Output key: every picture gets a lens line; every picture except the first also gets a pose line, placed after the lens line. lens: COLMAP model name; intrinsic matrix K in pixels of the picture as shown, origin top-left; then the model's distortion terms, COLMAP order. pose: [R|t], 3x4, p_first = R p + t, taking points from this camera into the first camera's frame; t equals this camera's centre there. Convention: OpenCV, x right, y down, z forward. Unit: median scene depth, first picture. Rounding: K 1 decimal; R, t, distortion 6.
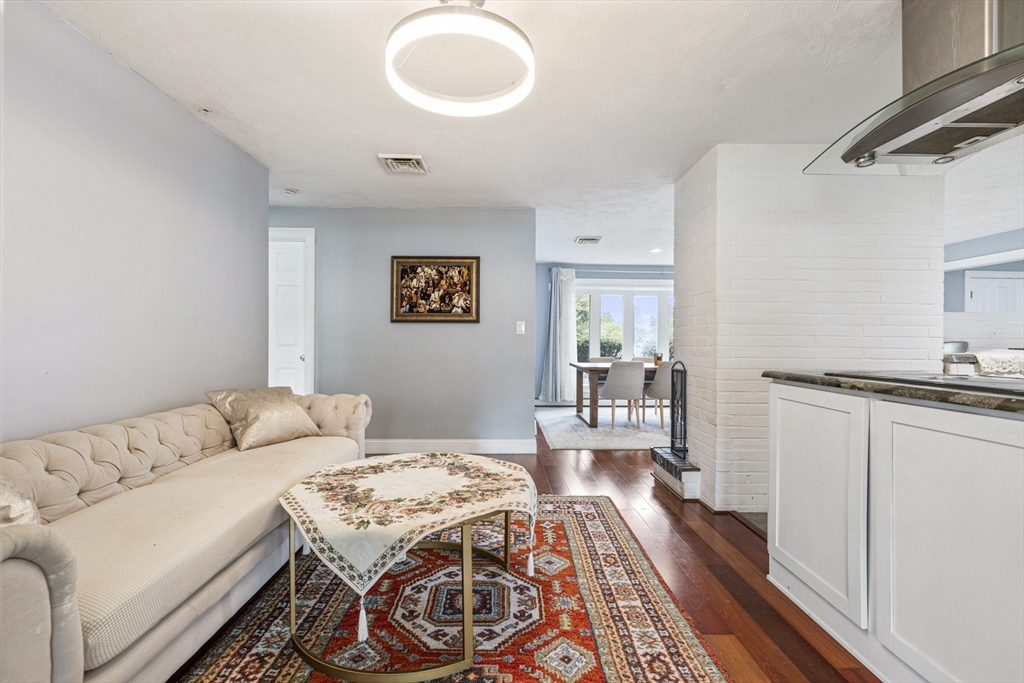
lens RADIAL K [[456.6, 0, 512.5], [0, 456.6, 341.7], [0, 0, 1]] dist [0.001852, -0.000581]
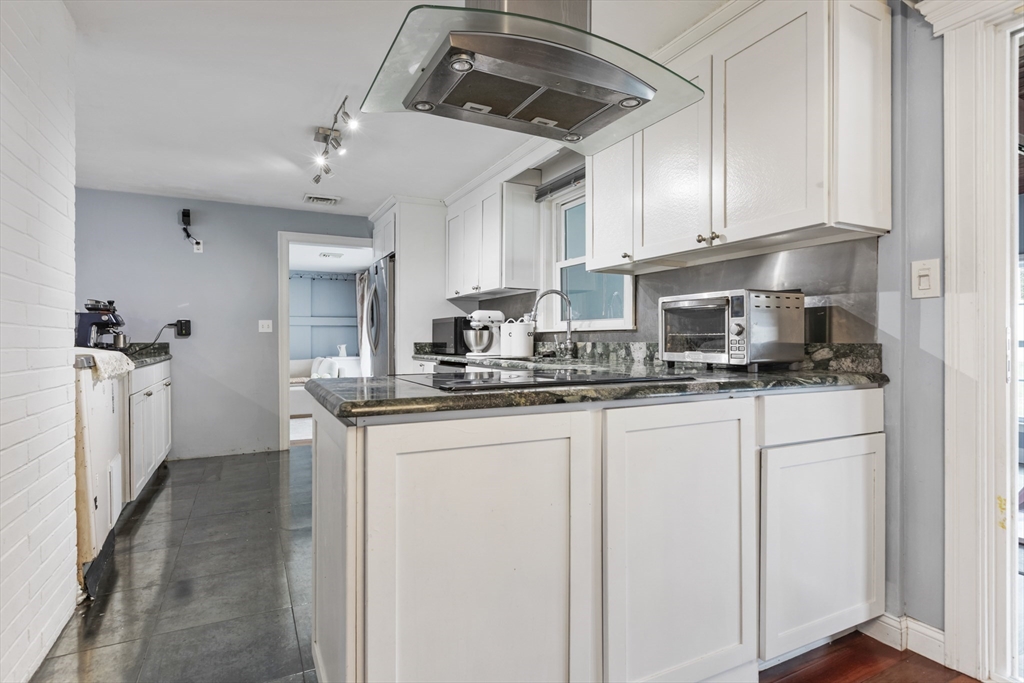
lens RADIAL K [[521.4, 0, 509.7], [0, 521.4, 340.8], [0, 0, 1]] dist [-0.002090, 0.004167]
pose [[-0.427149, -0.009837, 0.904128, 0.043488], [0.003391, 0.999916, 0.012481, -0.000450], [-0.904175, 0.008397, -0.427079, 0.966607]]
